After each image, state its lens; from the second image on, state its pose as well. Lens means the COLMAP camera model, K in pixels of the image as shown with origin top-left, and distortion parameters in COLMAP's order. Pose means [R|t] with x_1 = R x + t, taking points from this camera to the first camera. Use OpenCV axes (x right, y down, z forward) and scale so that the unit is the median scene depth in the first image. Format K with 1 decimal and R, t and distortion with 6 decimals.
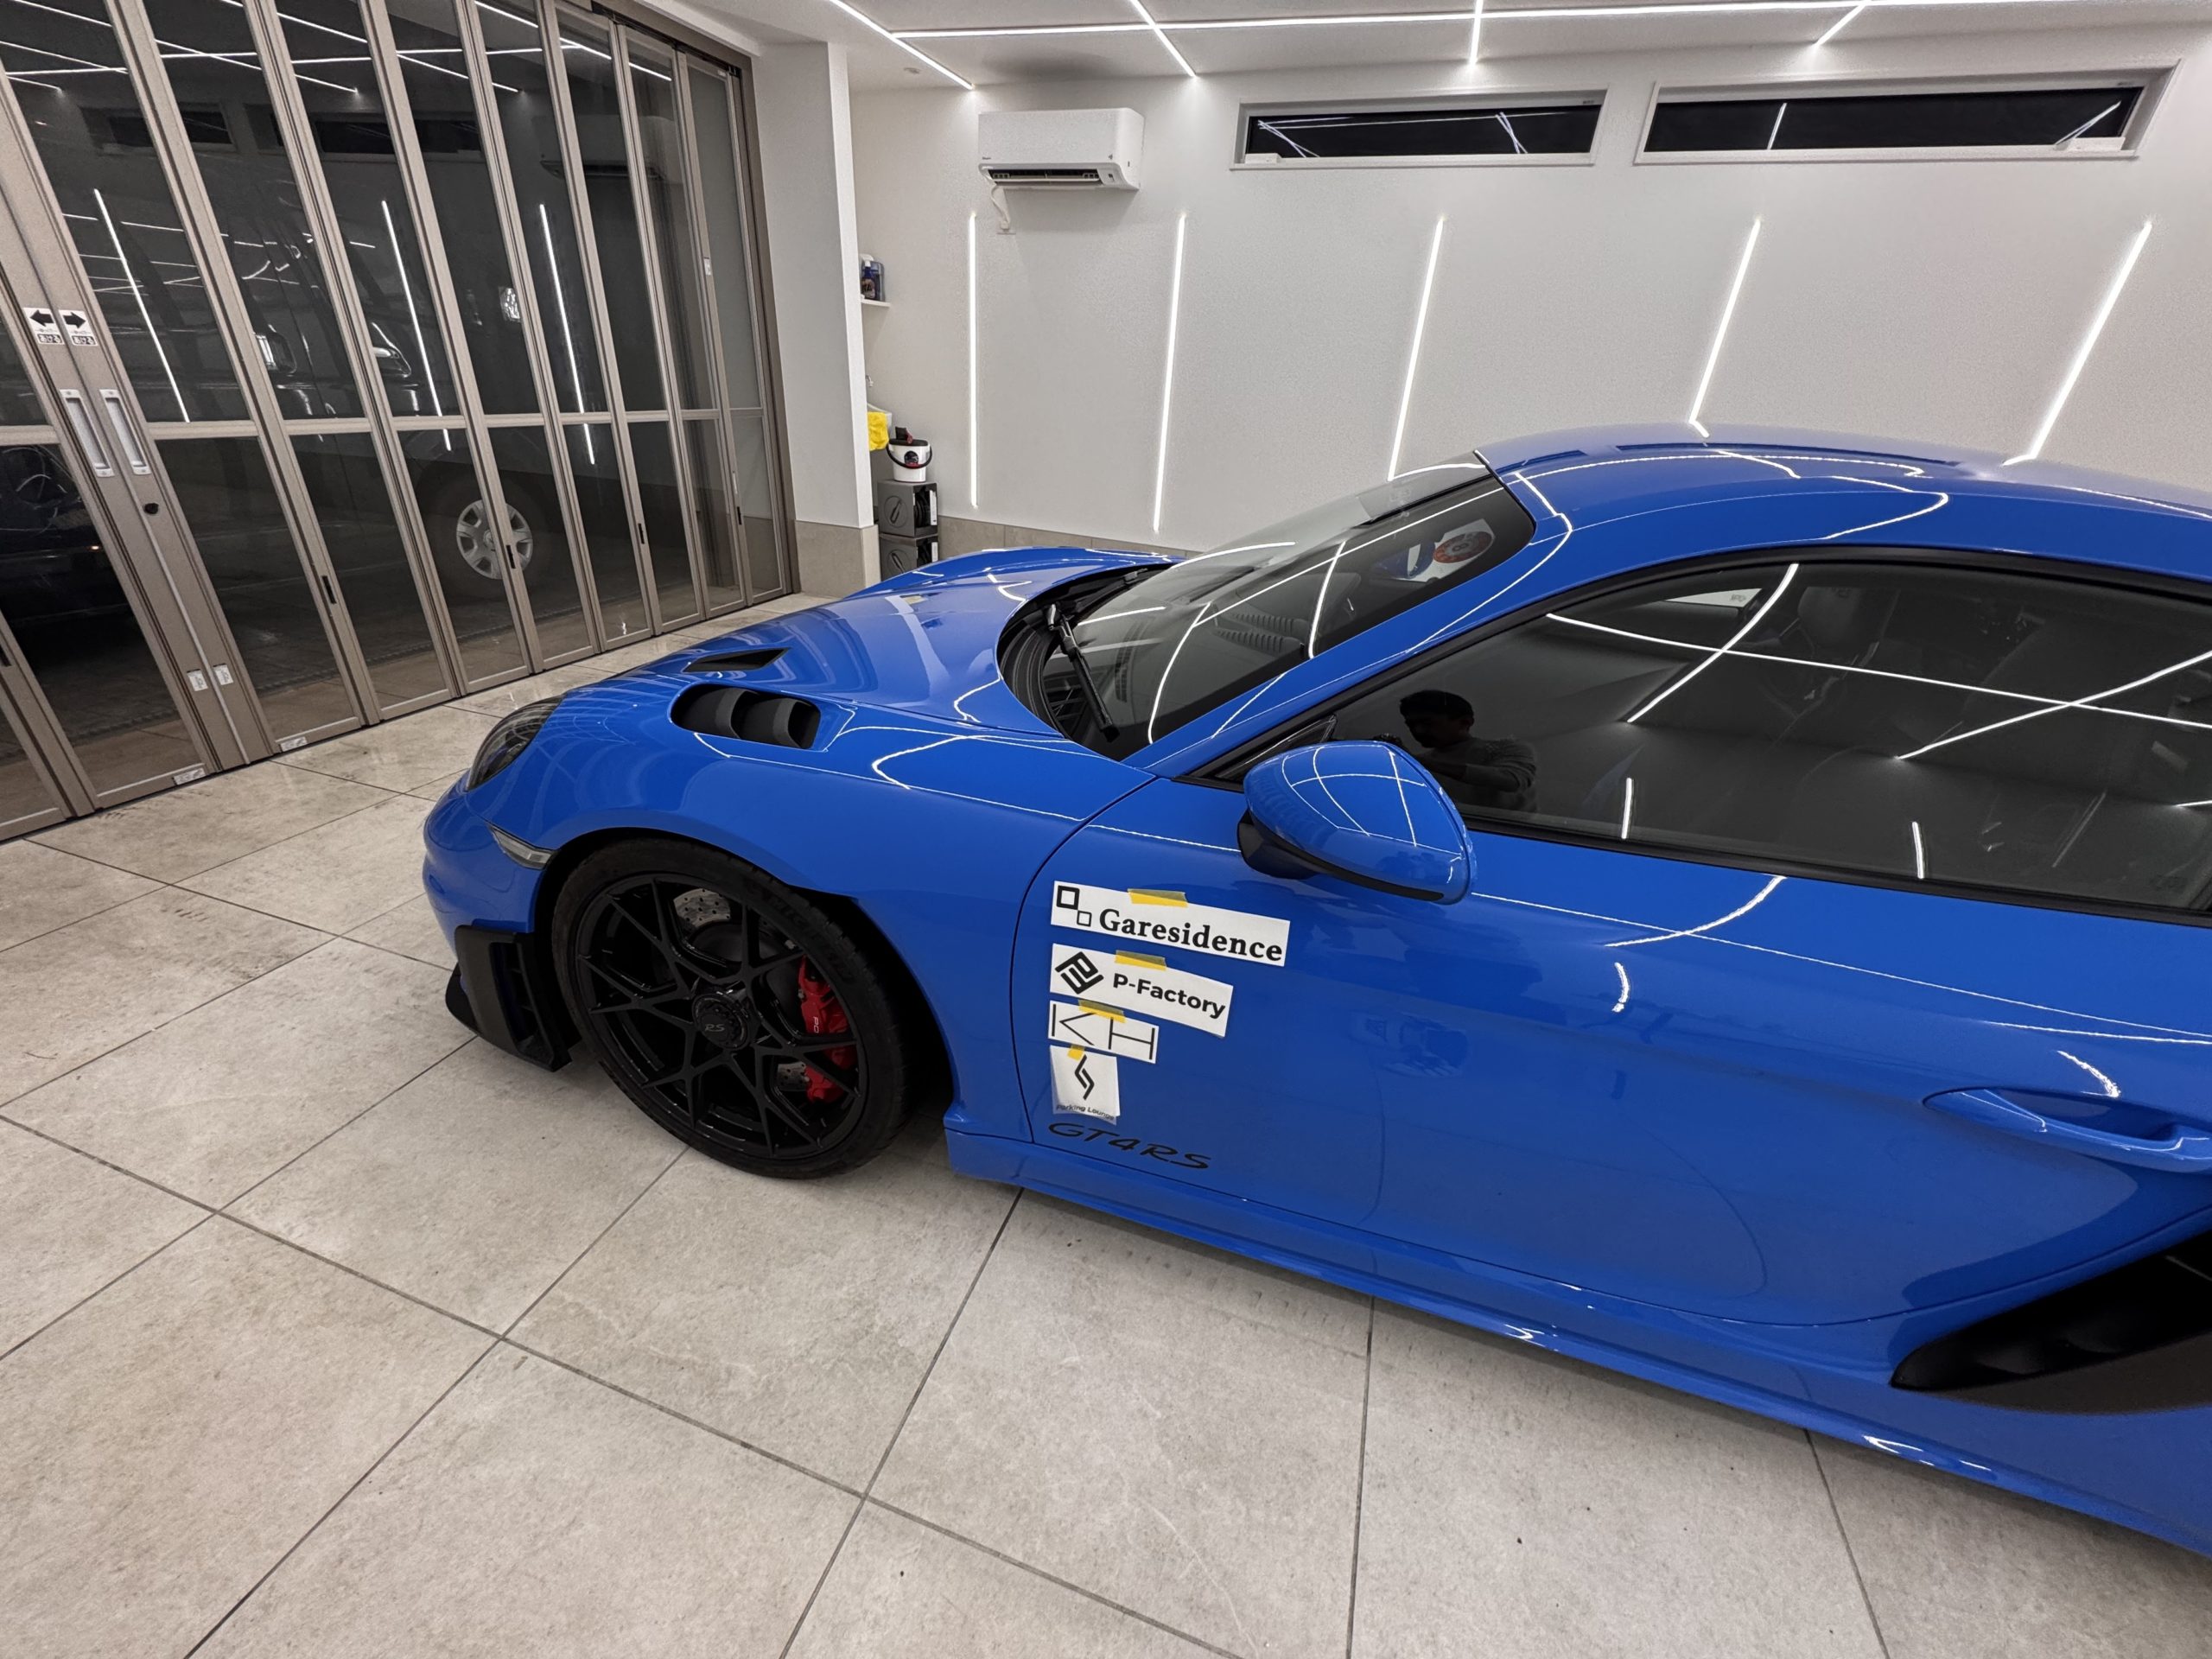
lens RADIAL K [[893.5, 0, 1104.7], [0, 893.5, 837.8], [0, 0, 1]] dist [-0.019534, -0.000277]
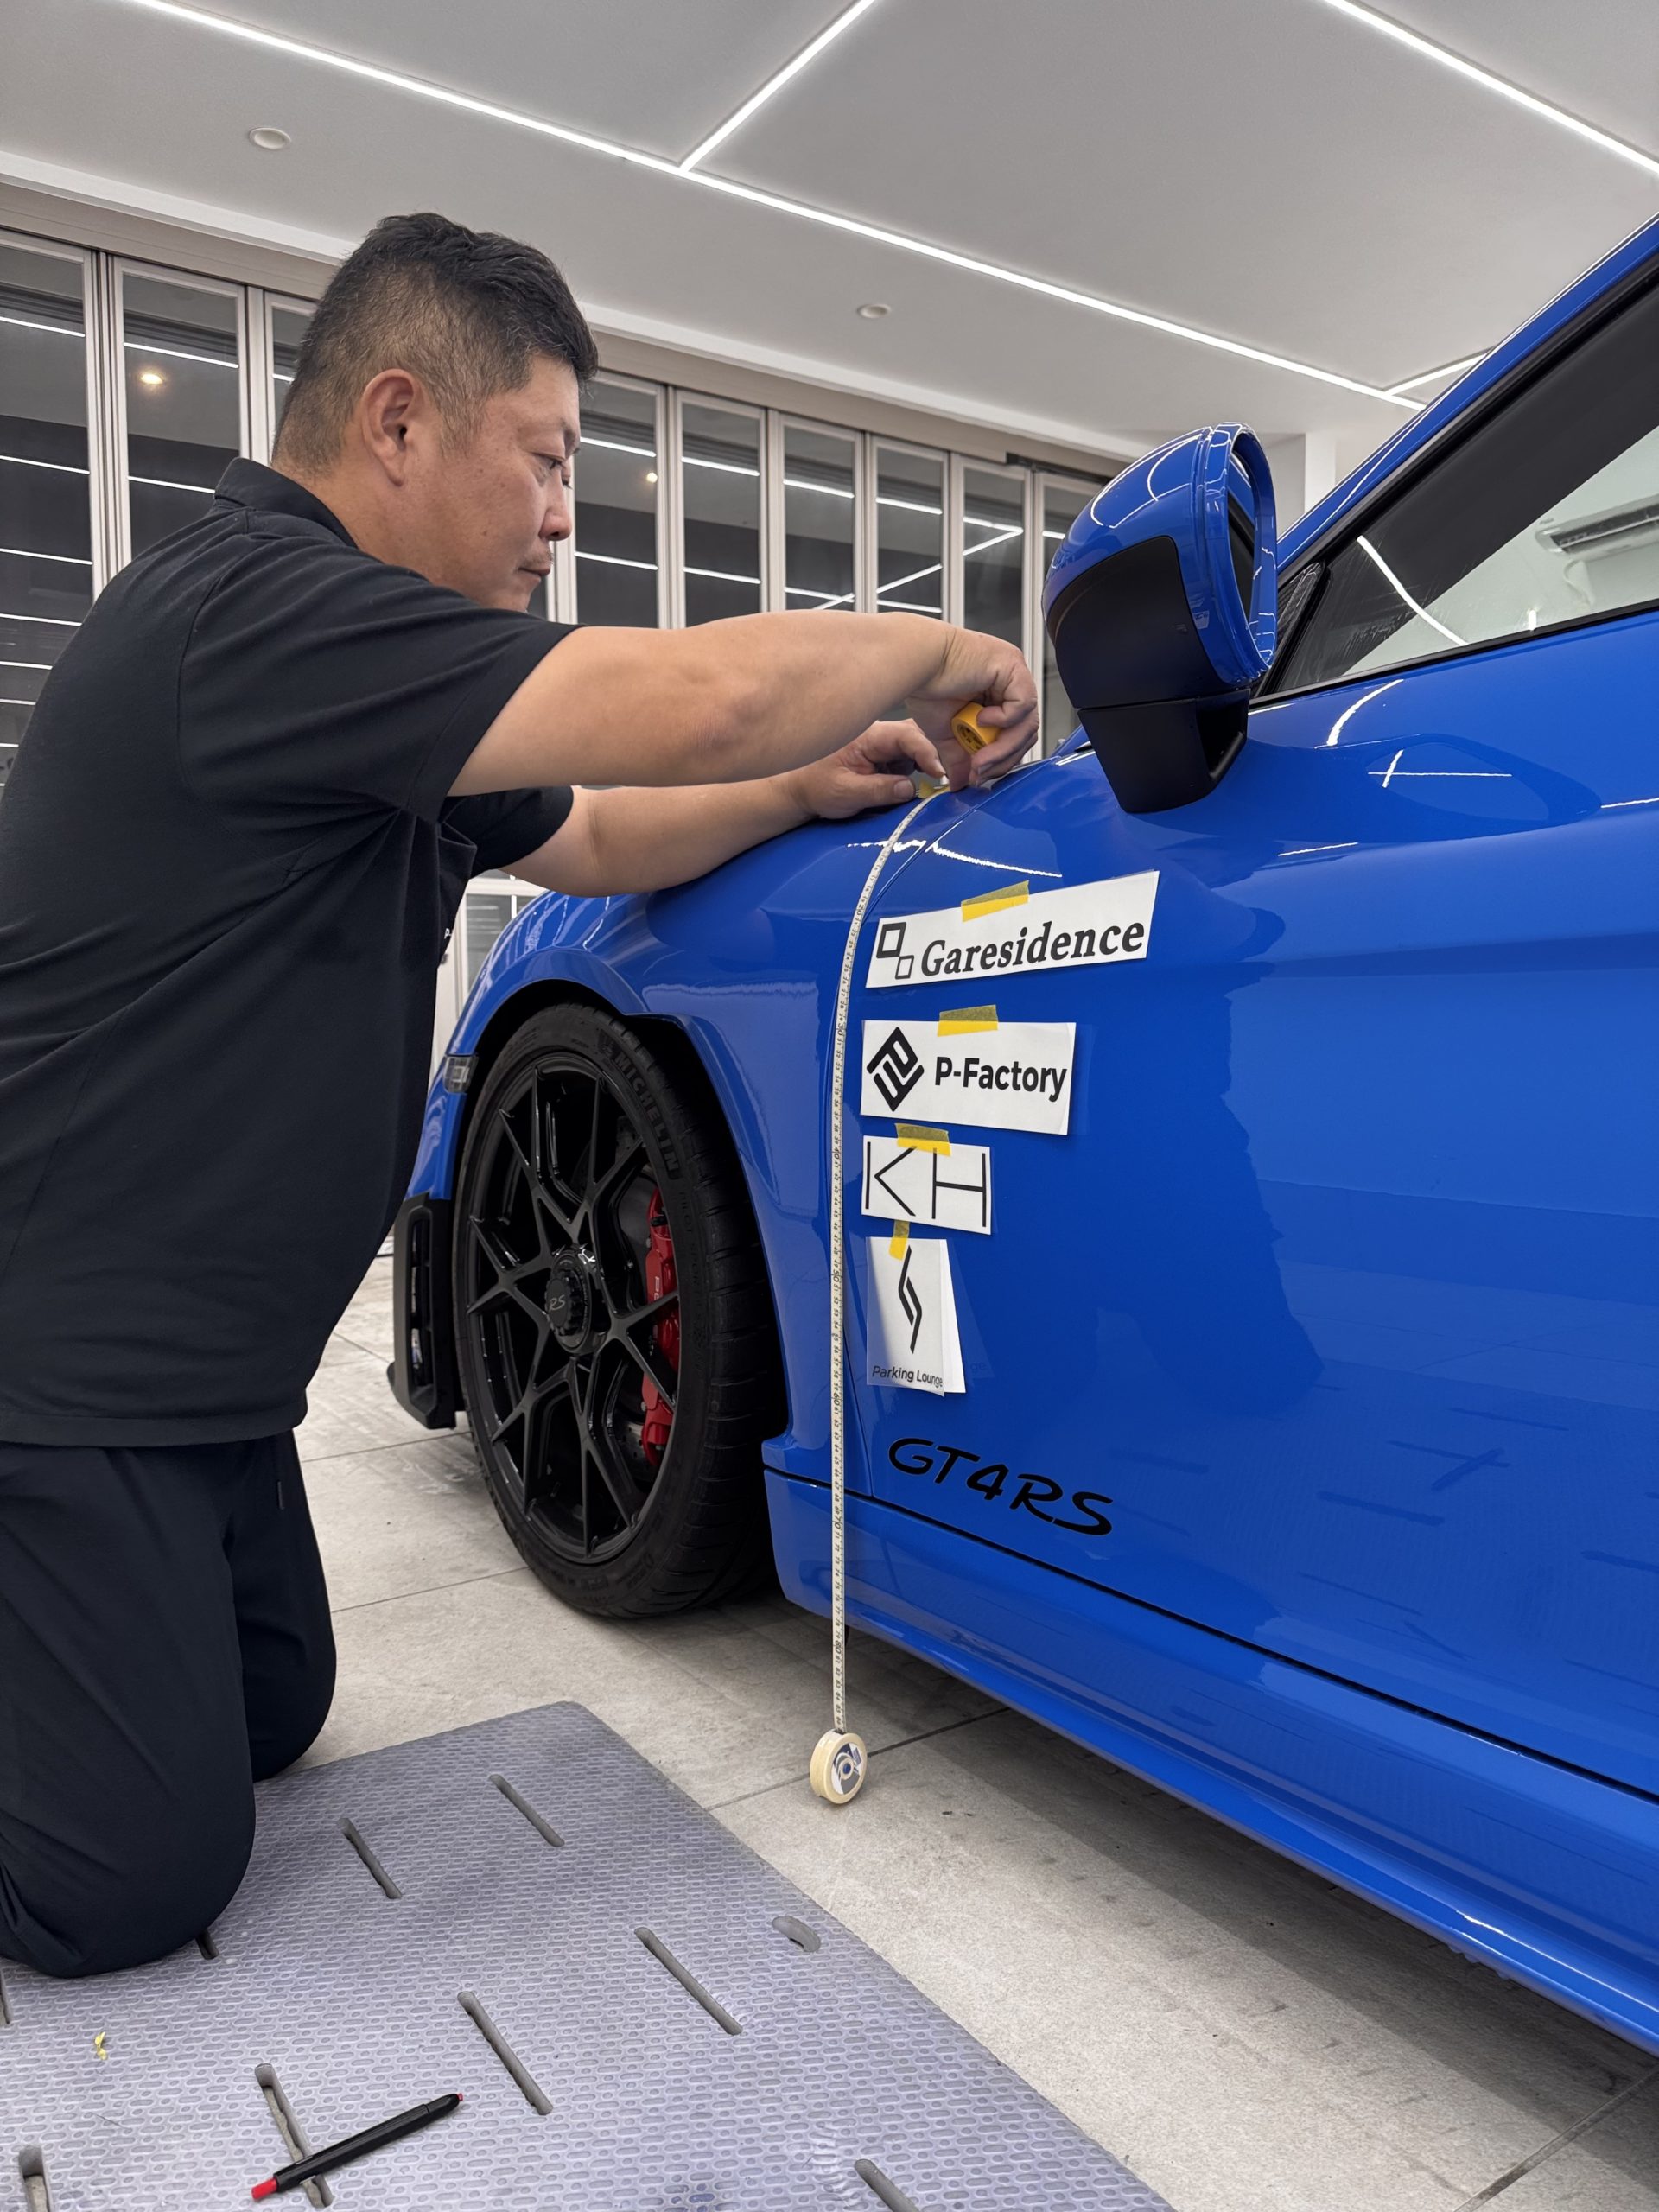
lens RADIAL K [[1563.8, 0, 824.1], [0, 1563.8, 1103.1], [0, 0, 1]] dist [0.030341, -0.006404]
pose [[0.785226, -0.030307, -0.618468, 0.579519], [-0.239430, 0.906252, -0.348397, 0.549643], [0.571046, 0.421650, 0.704356, 0.258444]]
